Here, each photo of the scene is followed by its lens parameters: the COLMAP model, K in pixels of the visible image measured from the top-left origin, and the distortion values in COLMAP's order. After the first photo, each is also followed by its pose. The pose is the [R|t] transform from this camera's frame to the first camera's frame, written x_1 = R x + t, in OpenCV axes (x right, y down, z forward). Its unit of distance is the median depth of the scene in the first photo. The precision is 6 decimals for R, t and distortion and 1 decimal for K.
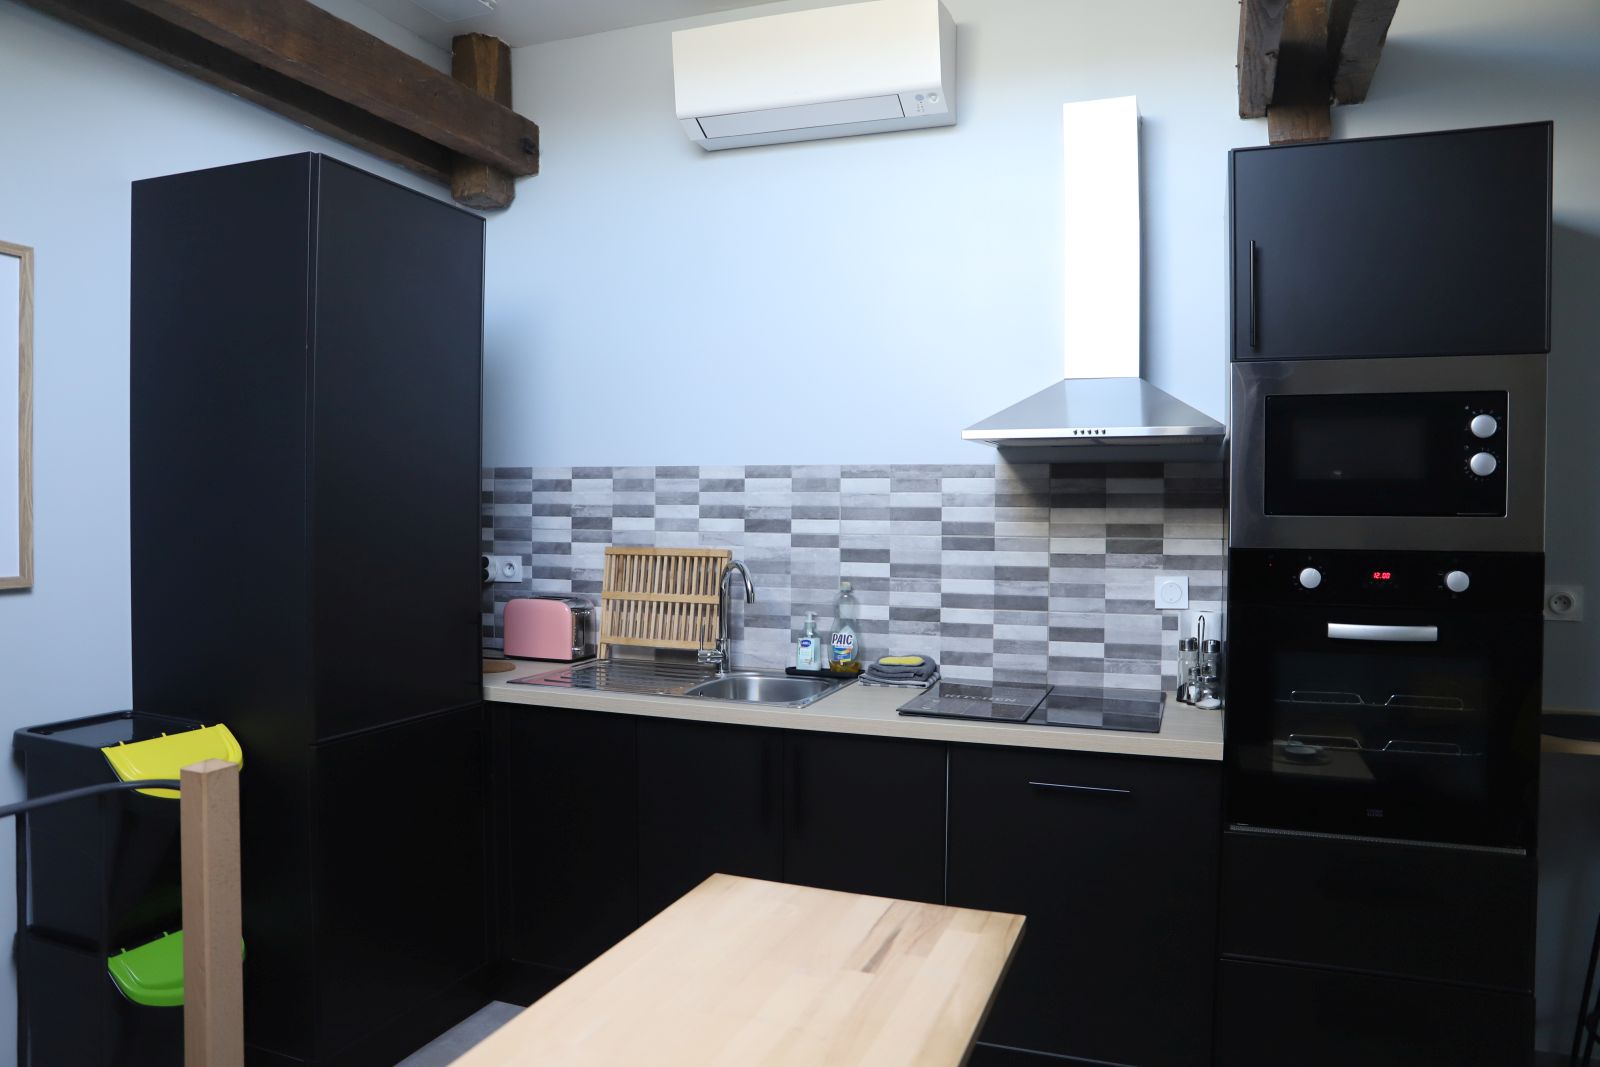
lens RADIAL K [[1147.5, 0, 855.6], [0, 1147.5, 541.4], [0, 0, 1]] dist [0.003343, 0.008684]
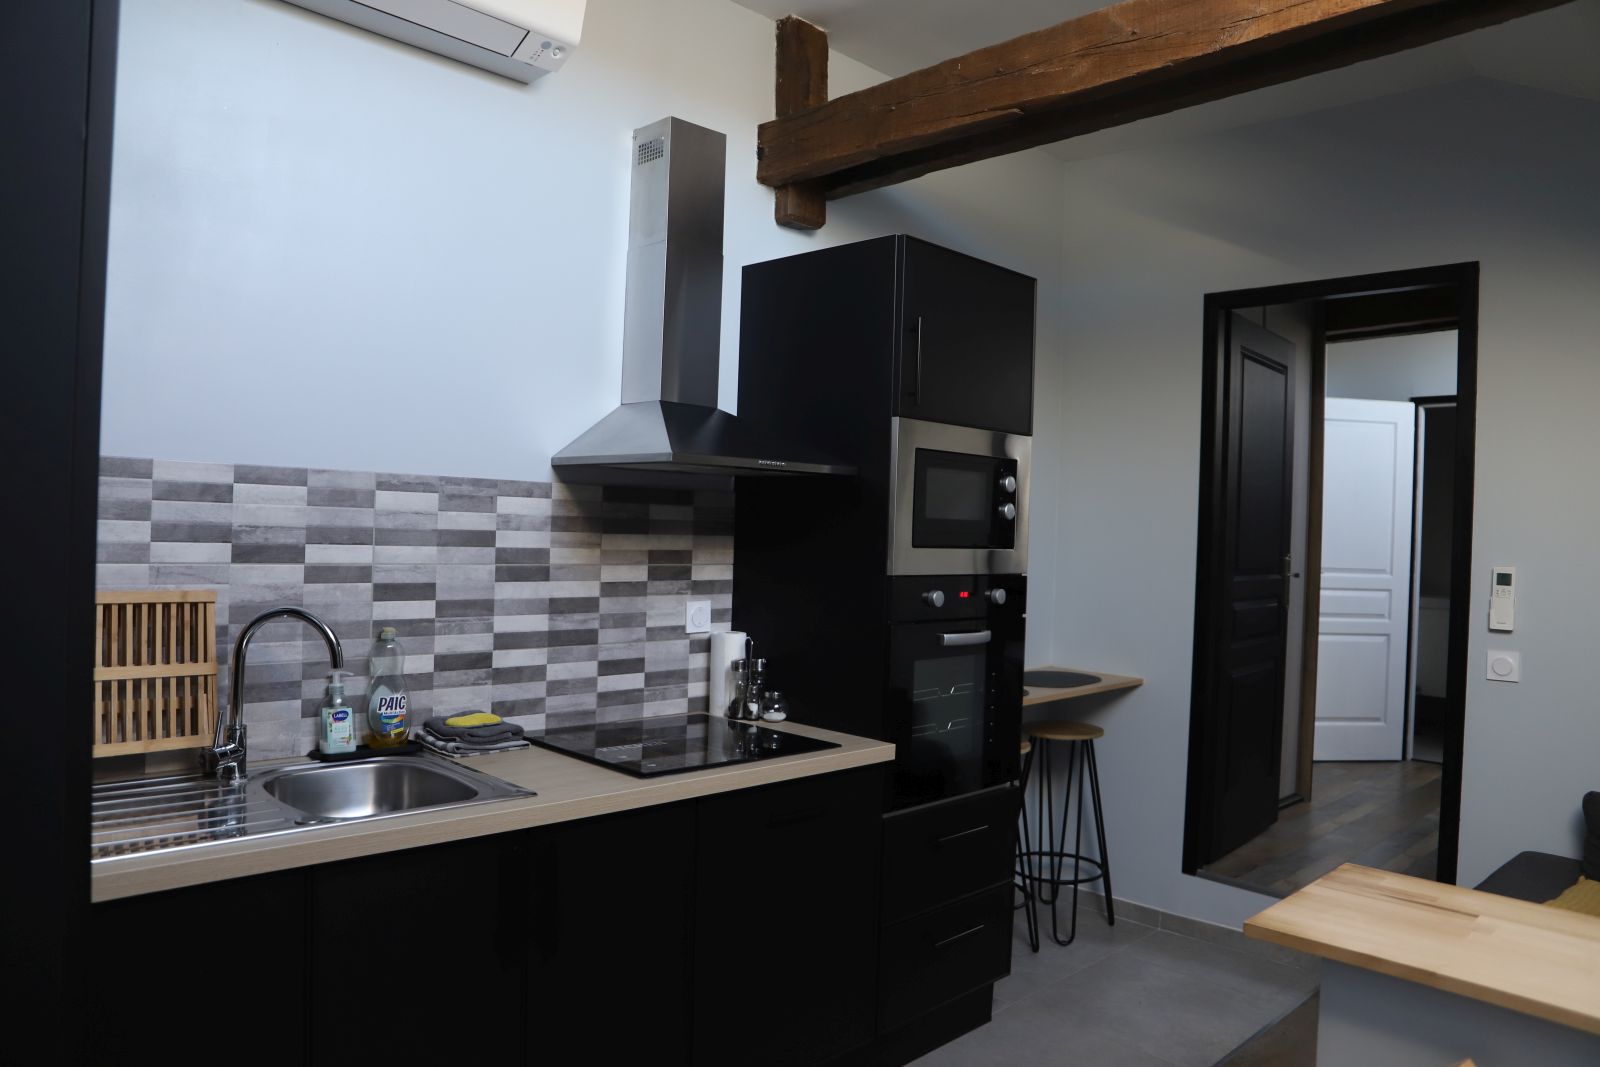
lens RADIAL K [[1147.5, 0, 806.0], [0, 1147.5, 546.5], [0, 0, 1]] dist [0.003343, 0.008684]
pose [[0.456854, -0.003133, 0.889536, -0.570304], [0.000577, 0.999995, 0.003226, -0.020948], [-0.889542, -0.000960, 0.456853, 0.418722]]
